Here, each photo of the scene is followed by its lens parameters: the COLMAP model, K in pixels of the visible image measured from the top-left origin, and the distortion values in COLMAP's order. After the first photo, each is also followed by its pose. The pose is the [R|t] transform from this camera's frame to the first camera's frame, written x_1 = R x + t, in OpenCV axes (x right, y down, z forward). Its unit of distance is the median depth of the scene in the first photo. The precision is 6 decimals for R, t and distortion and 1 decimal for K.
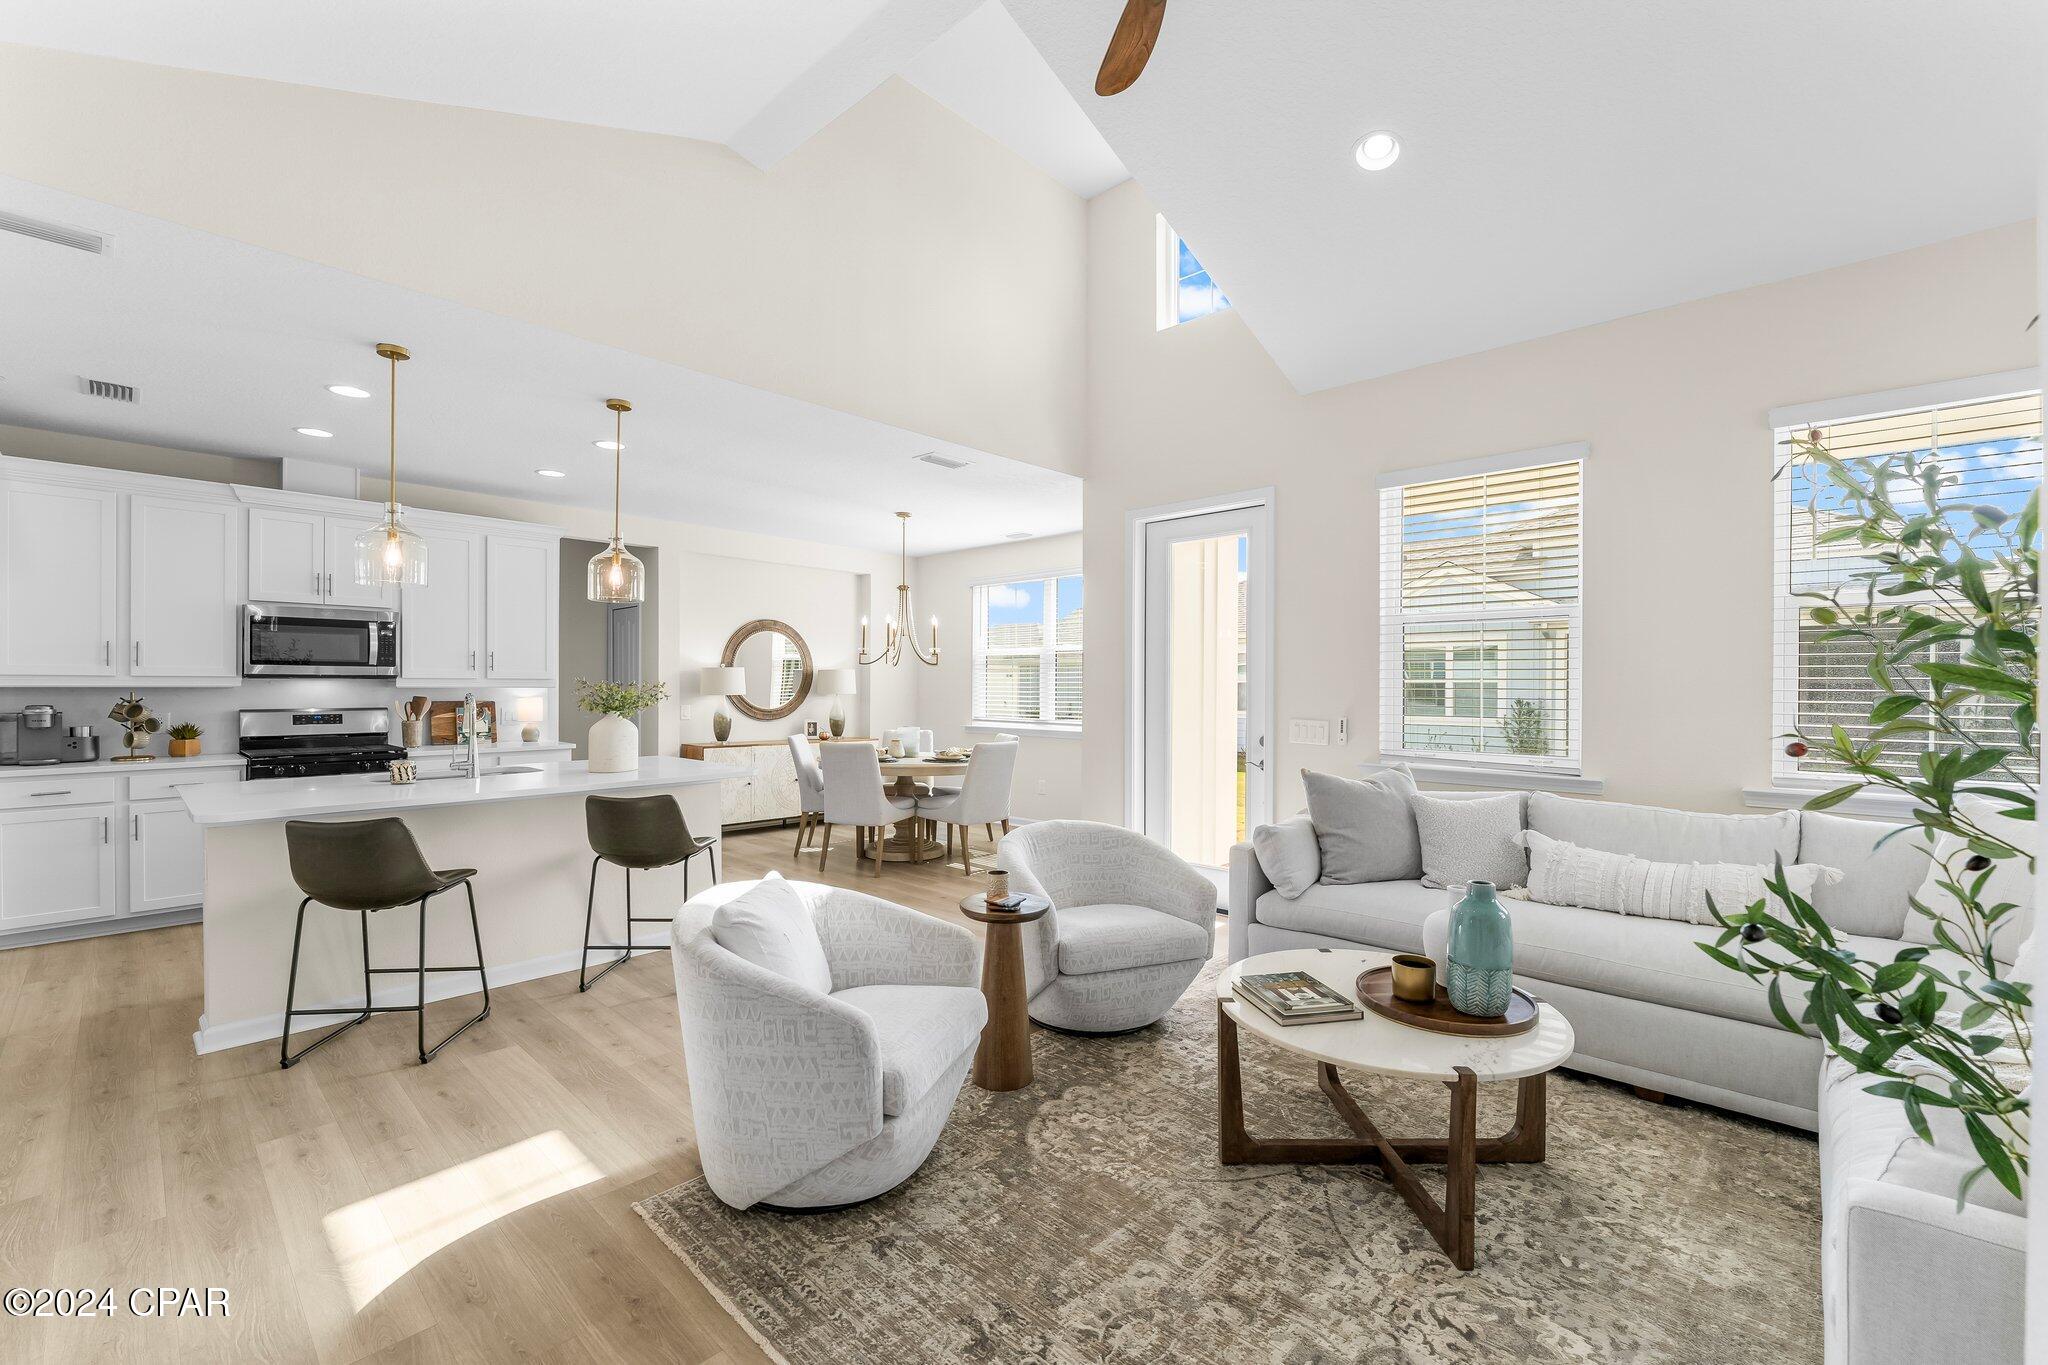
lens RADIAL K [[828.0, 0, 1002.6], [0, 828.0, 690.8], [0, 0, 1]] dist [-0.001265, 0.000011]
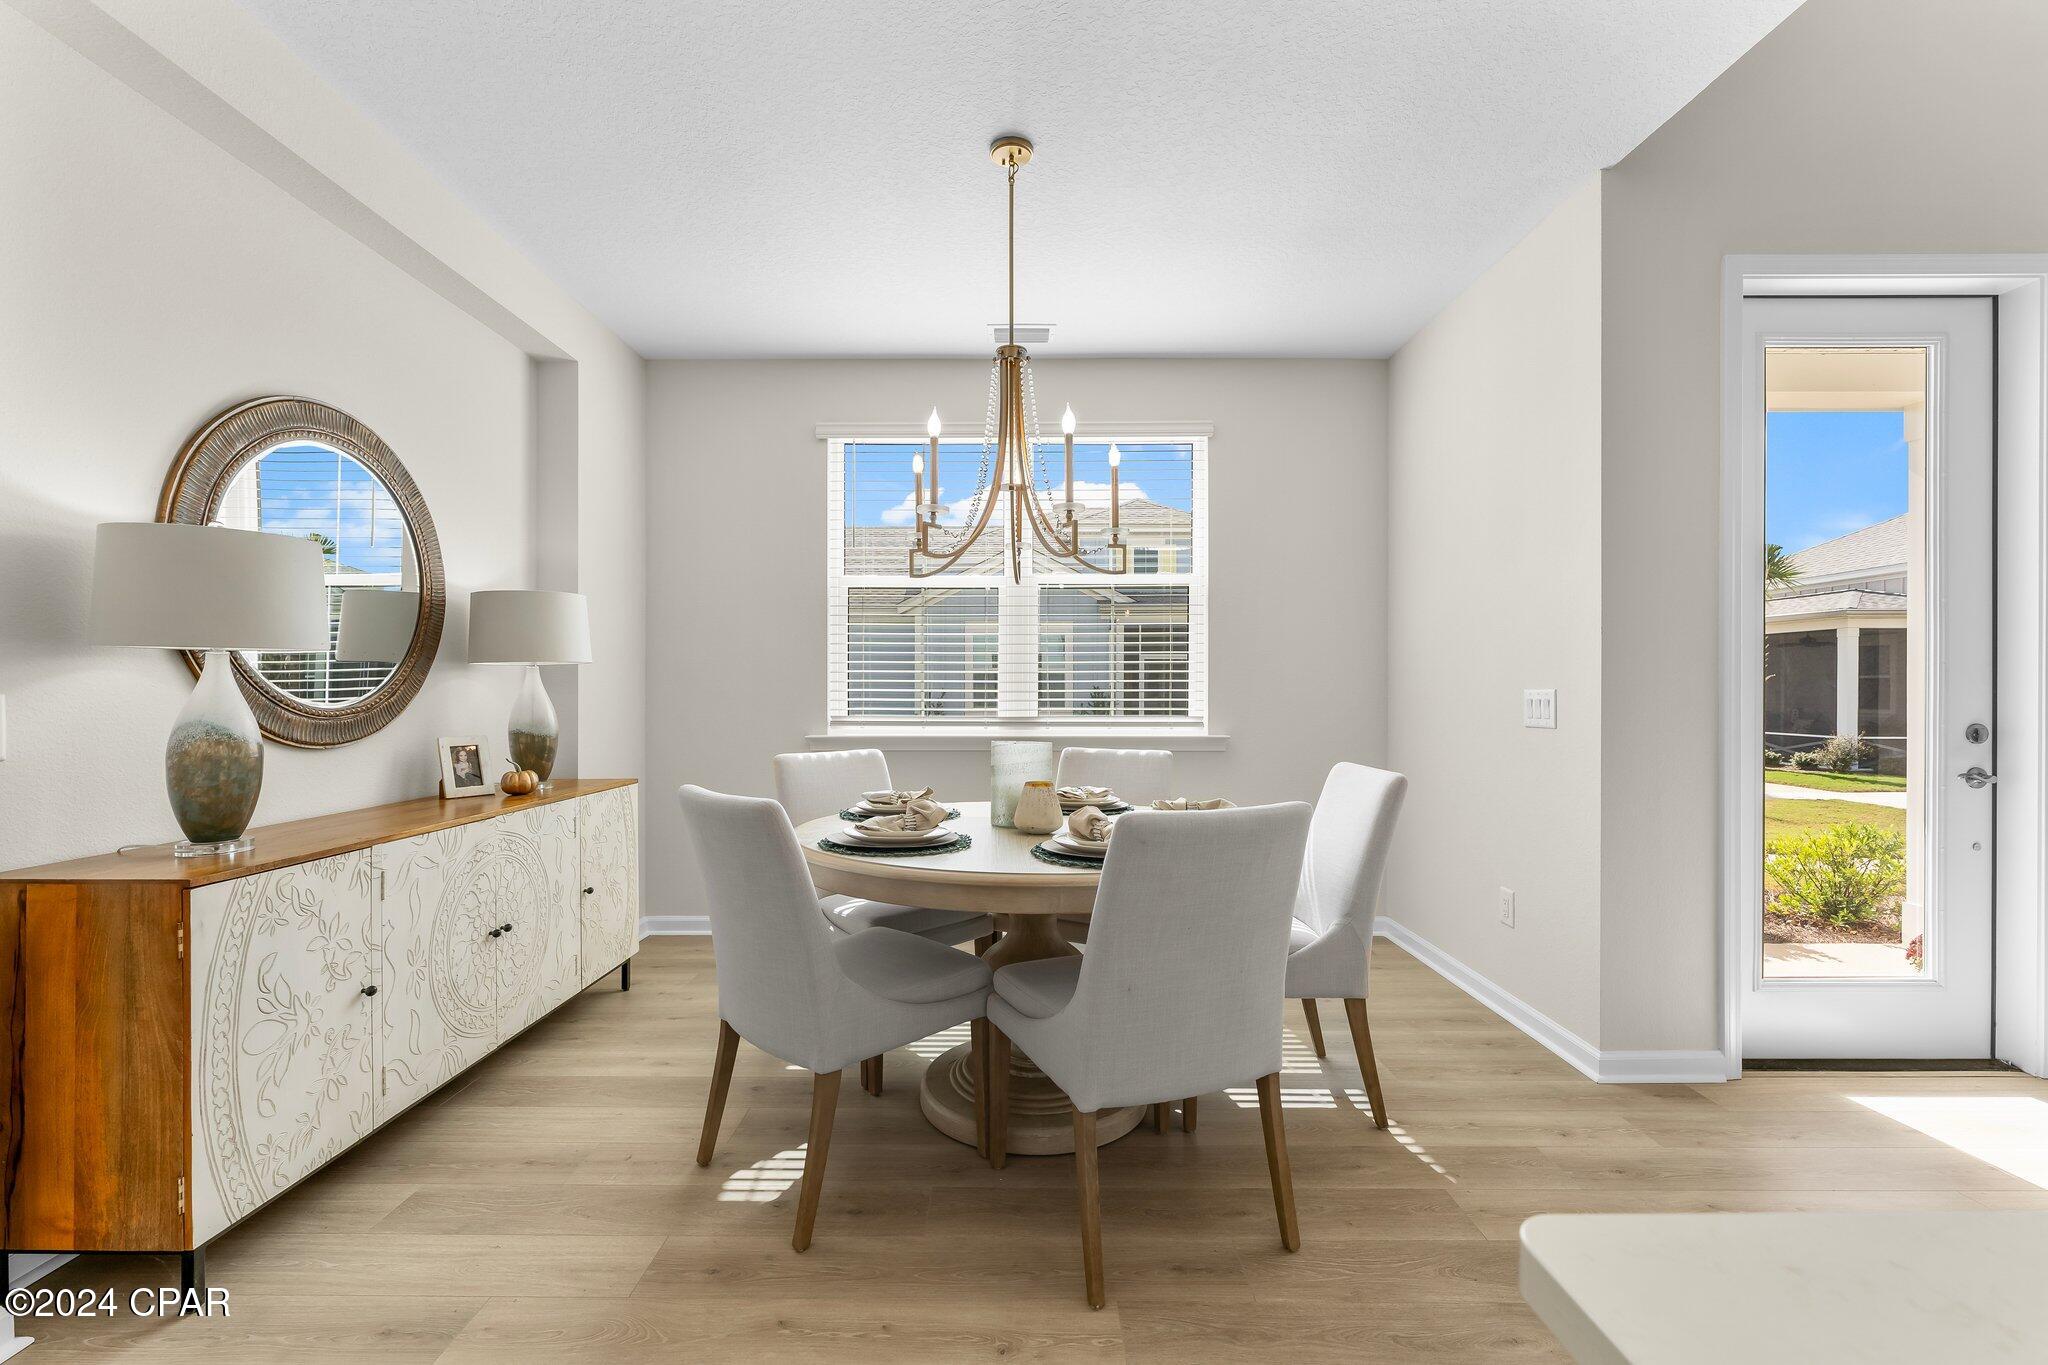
lens RADIAL K [[884.9, 0, 1020.3], [0, 884.9, 688.3], [0, 0, 1]] dist [0.001142, 0.000096]
pose [[0.740027, -0.007972, 0.672530, -0.434764], [0.005686, 0.999968, 0.005597, 0.020284], [-0.672554, -0.000318, 0.740048, 0.828379]]
